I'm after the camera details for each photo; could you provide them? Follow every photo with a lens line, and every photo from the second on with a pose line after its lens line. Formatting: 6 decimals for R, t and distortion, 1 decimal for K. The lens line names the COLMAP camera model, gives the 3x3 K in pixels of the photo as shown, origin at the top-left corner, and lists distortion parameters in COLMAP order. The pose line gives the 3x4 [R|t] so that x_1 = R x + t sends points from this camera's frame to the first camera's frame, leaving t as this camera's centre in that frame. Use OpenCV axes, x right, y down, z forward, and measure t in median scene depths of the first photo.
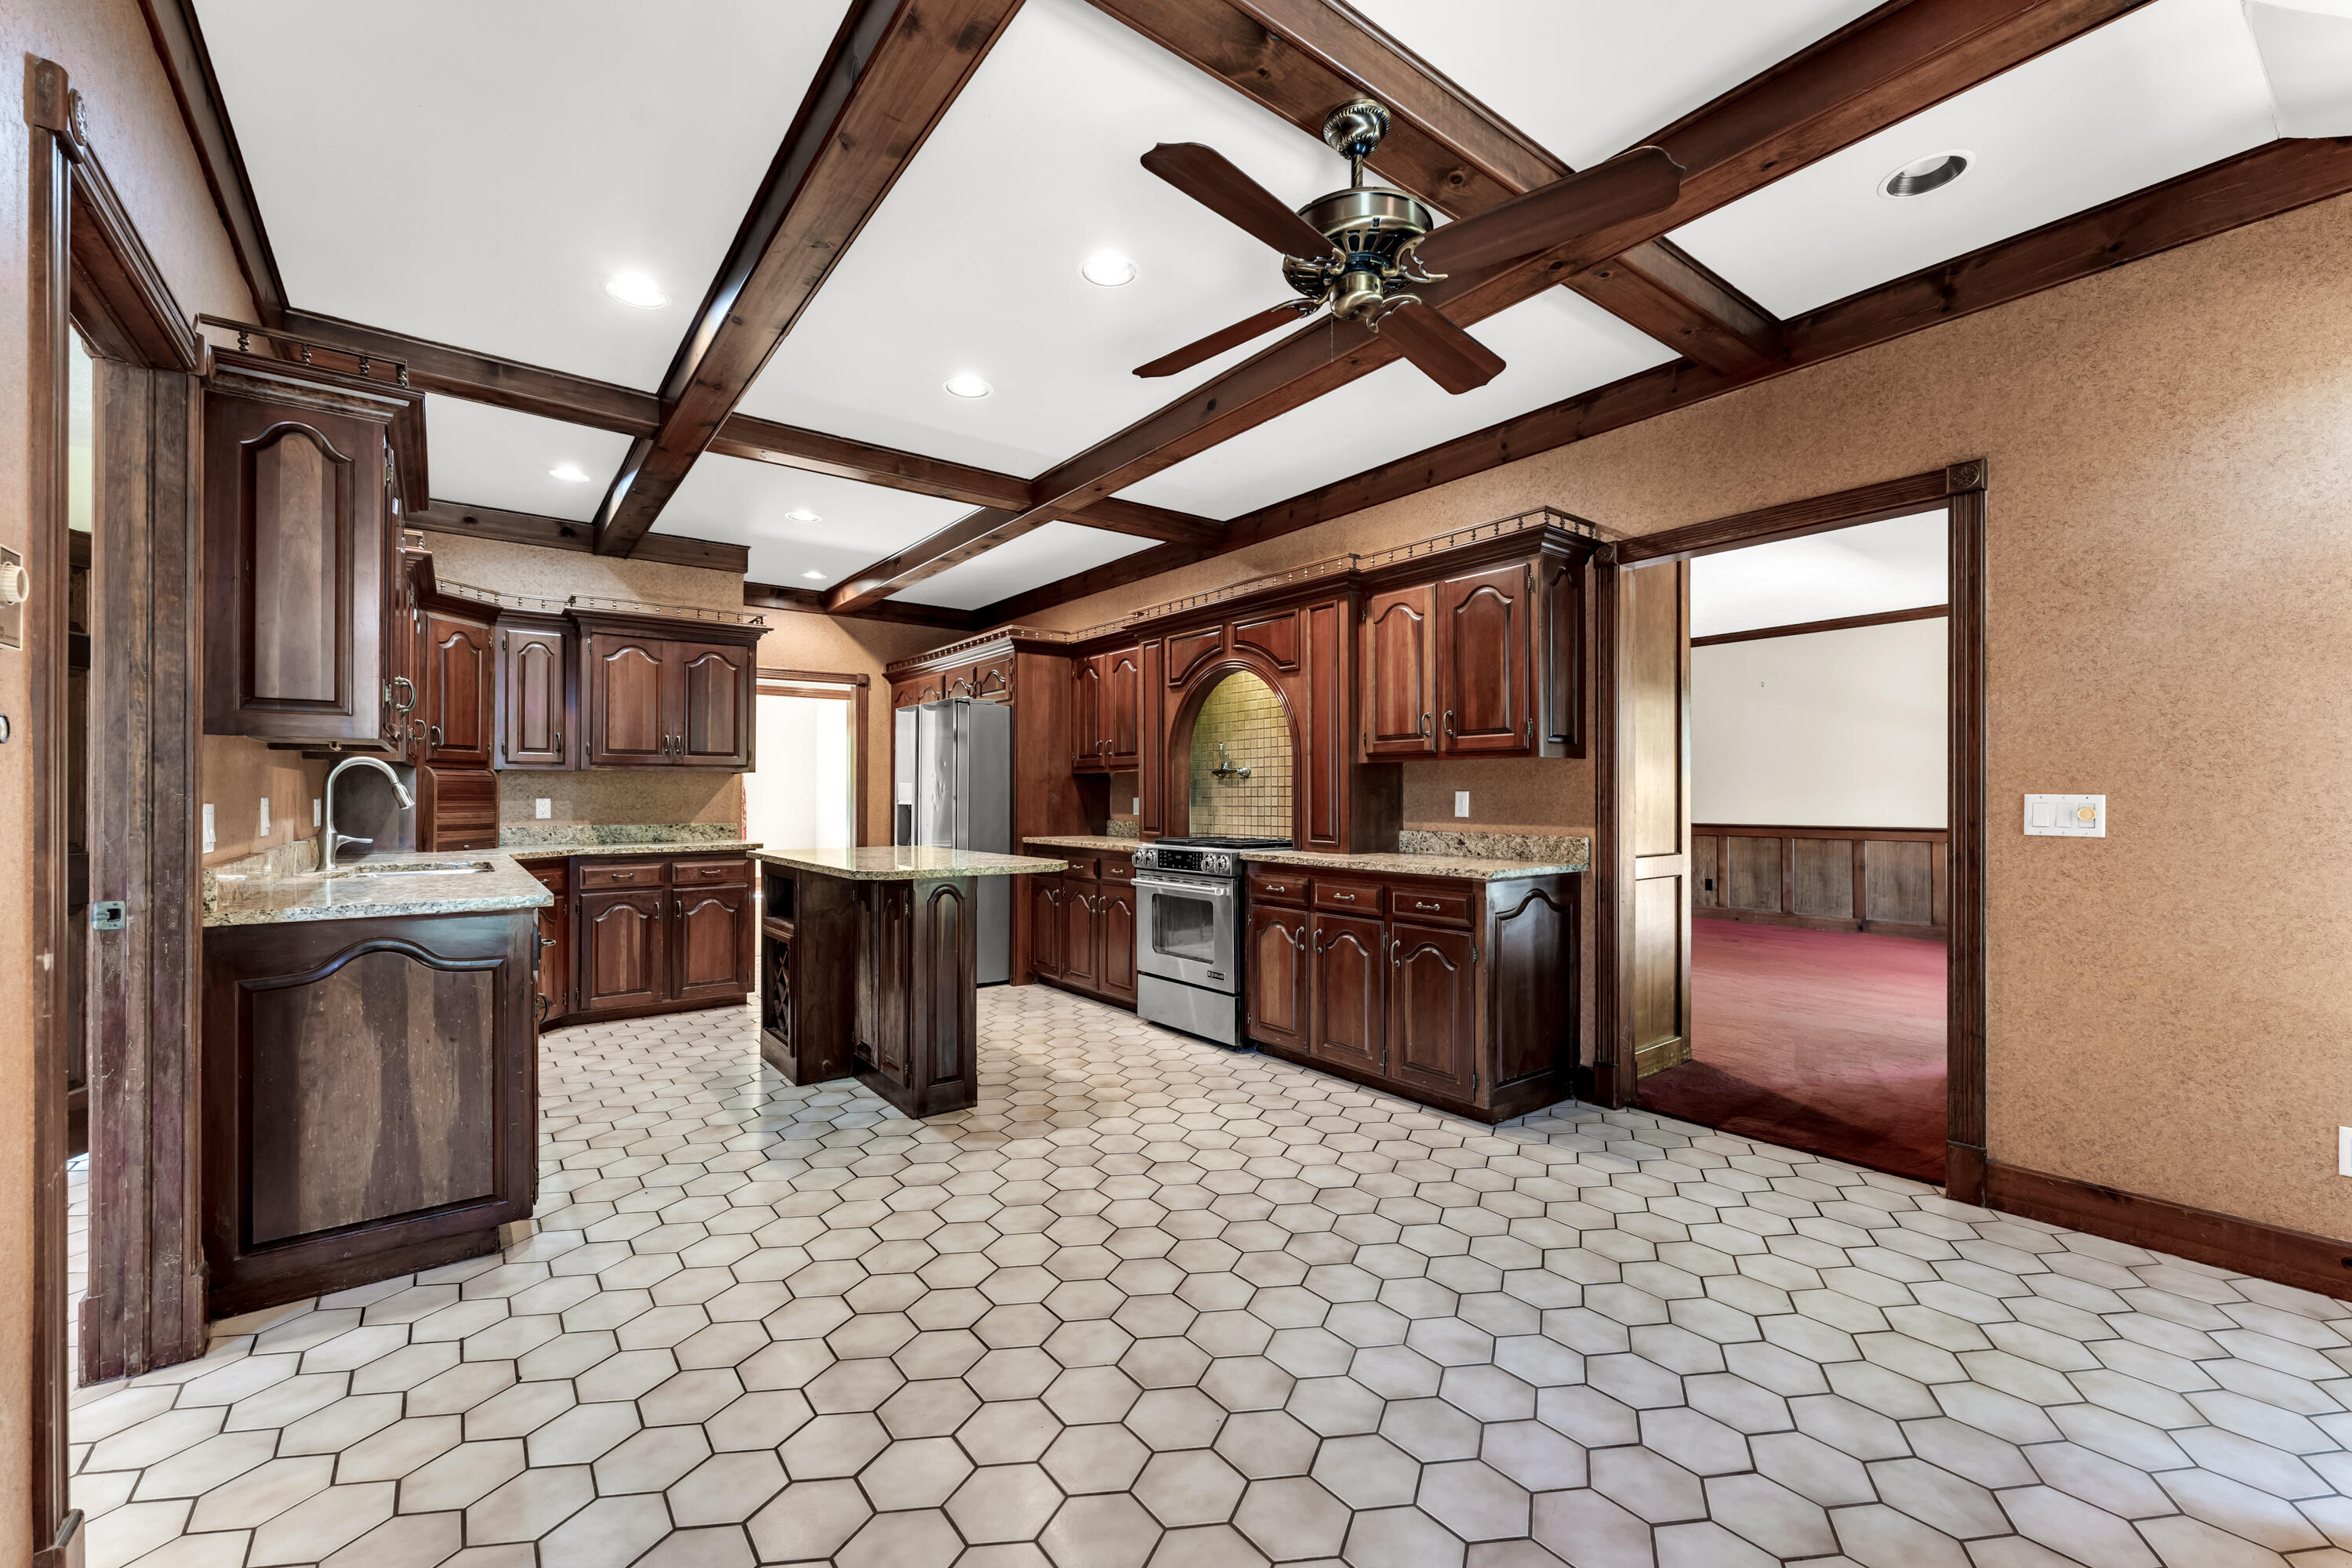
lens RADIAL K [[931.4, 0, 1137.7], [0, 931.4, 794.7], [0, 0, 1]] dist [-0.000543, -0.000164]
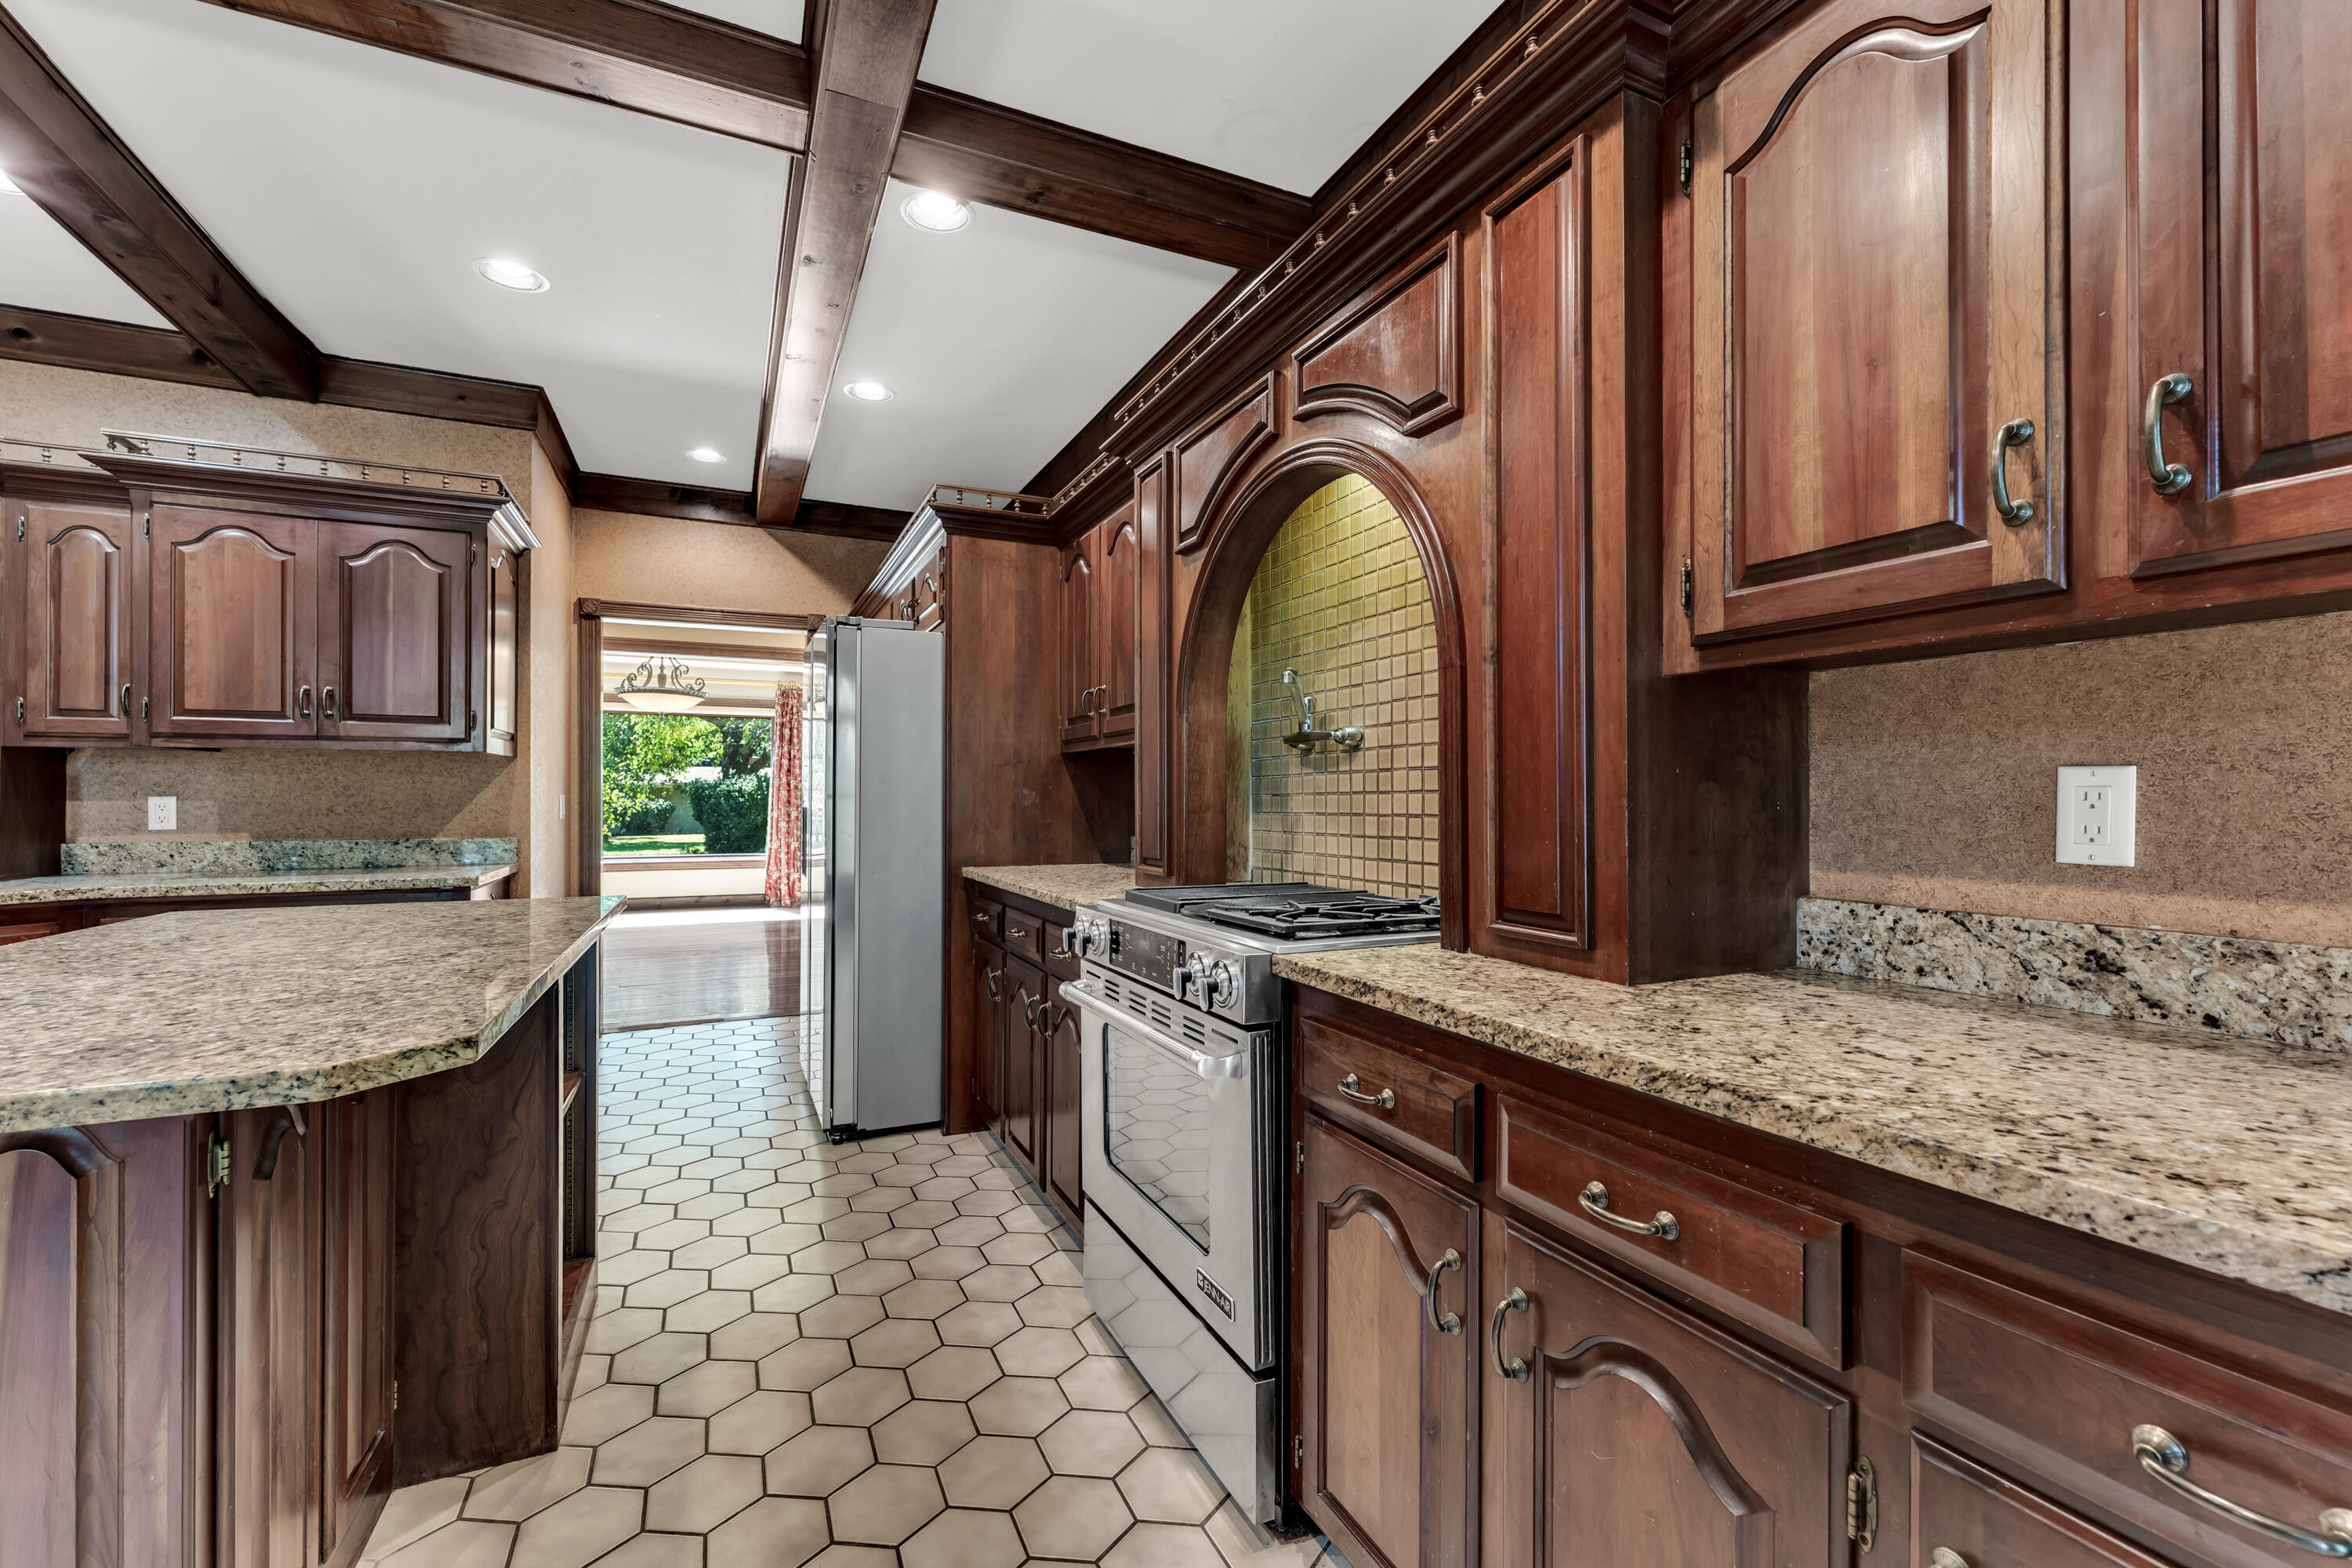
lens RADIAL K [[931.4, 0, 1137.7], [0, 931.4, 794.7], [0, 0, 1]] dist [-0.000543, -0.000164]
pose [[0.976906, -0.000360, -0.213671, 0.112380], [0.000111, 0.999999, -0.001178, 0.003655], [0.213672, 0.001127, 0.976905, 0.551967]]
